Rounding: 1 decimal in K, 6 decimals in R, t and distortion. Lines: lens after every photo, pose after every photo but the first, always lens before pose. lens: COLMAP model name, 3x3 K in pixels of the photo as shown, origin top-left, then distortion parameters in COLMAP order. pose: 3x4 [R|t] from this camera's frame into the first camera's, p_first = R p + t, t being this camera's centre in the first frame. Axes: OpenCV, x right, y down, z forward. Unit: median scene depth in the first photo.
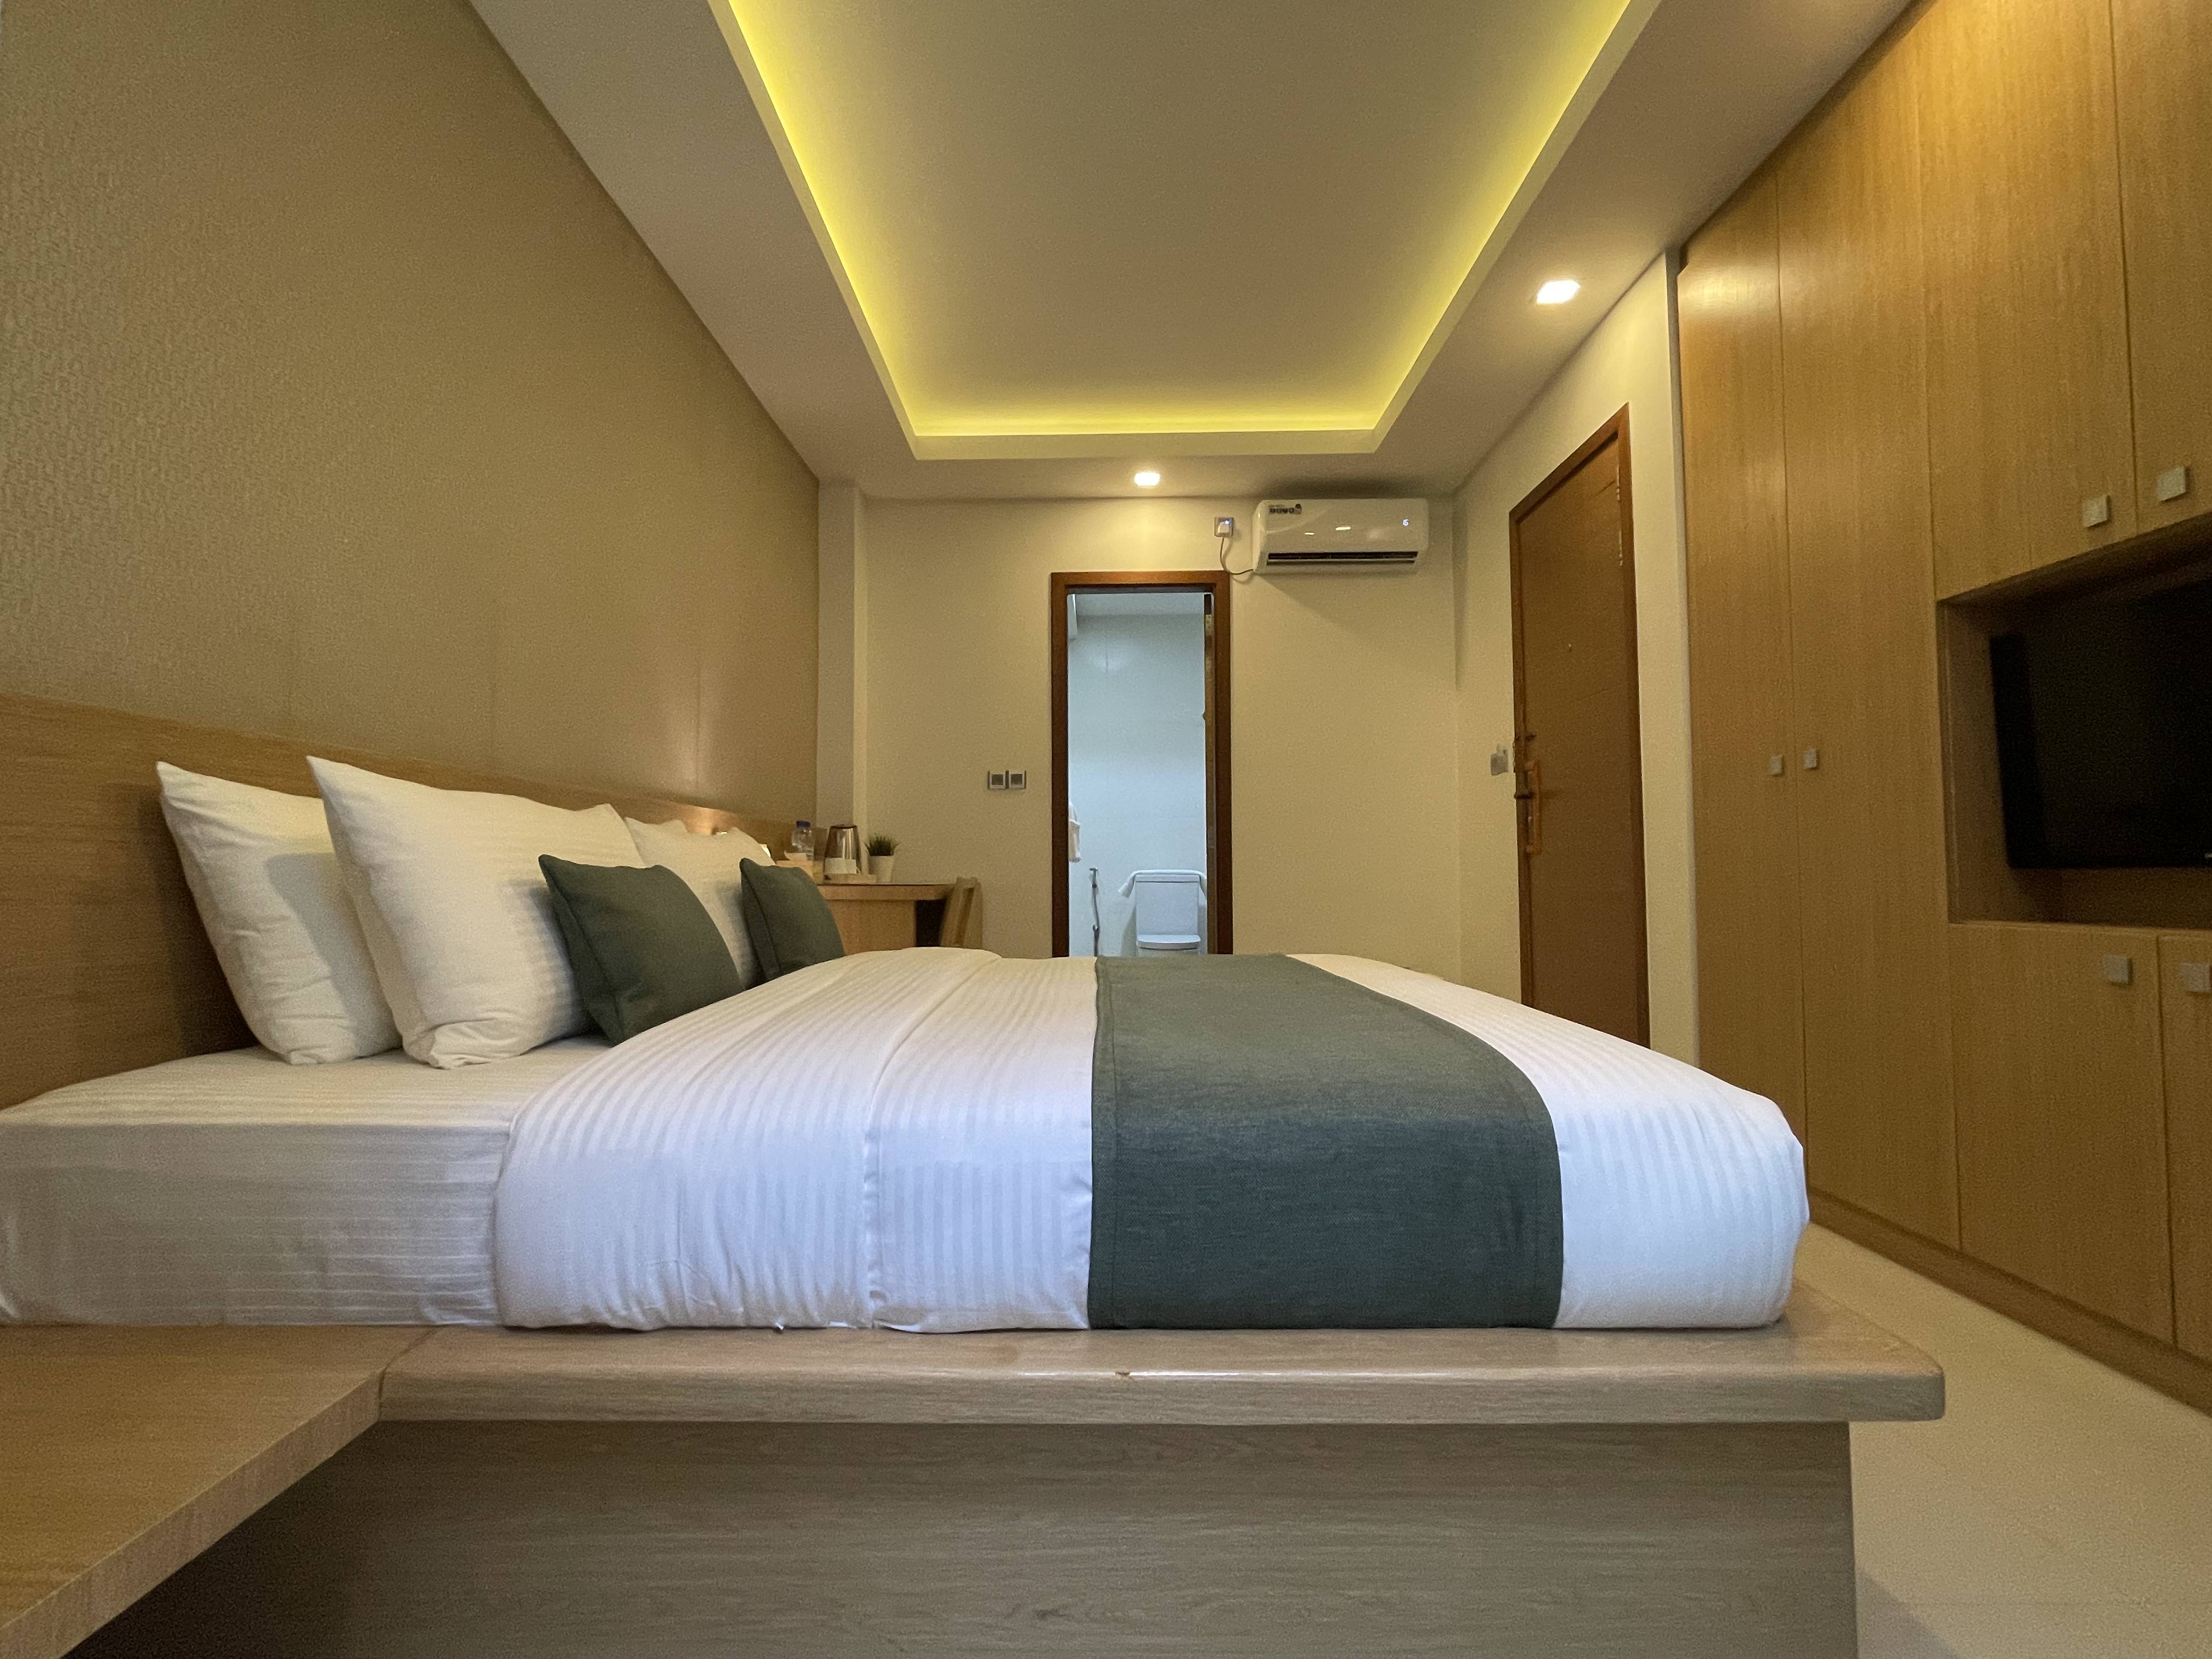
lens RADIAL K [[1034.0, 0, 1105.5], [0, 1034.0, 839.0], [0, 0, 1]] dist [-0.003912, -0.000050]
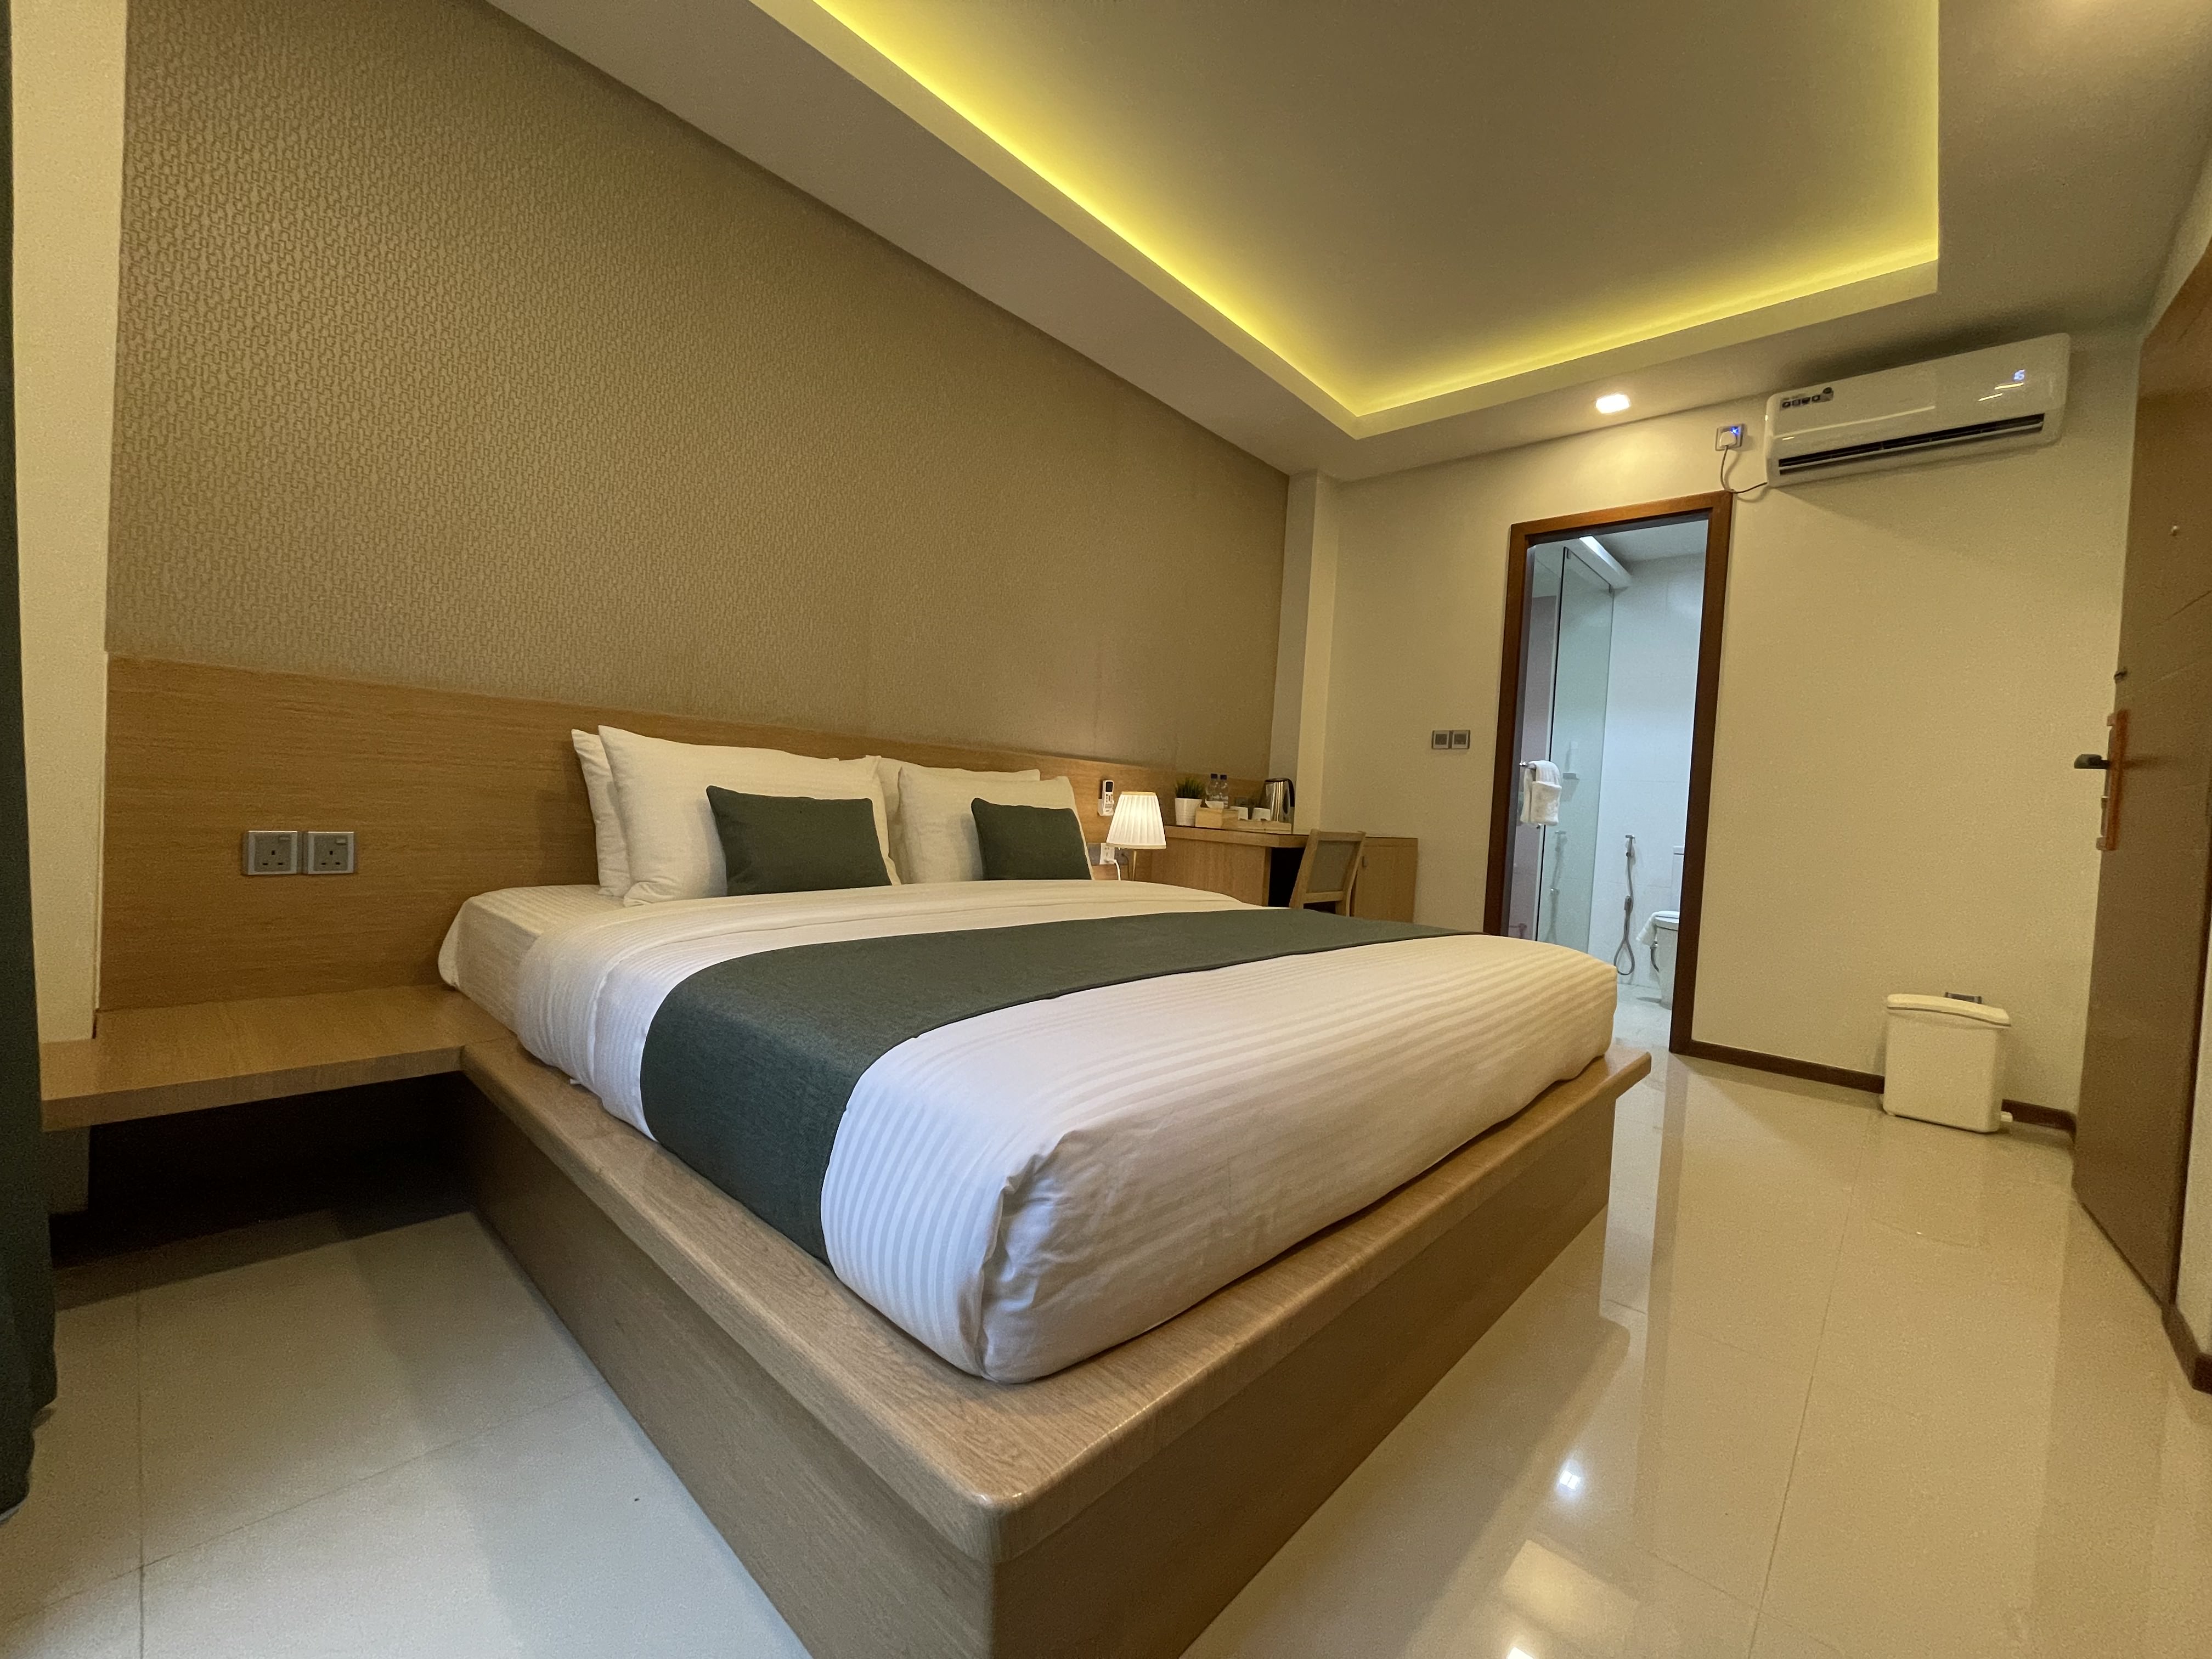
lens RADIAL K [[906.6, 0, 1106.5], [0, 906.6, 837.0], [0, 0, 1]] dist [-0.002031, 0.000754]
pose [[0.746411, 0.069722, -0.661823, 0.253450], [-0.037342, 0.997318, 0.062951, -0.004887], [0.664437, -0.022274, 0.747013, 0.107271]]
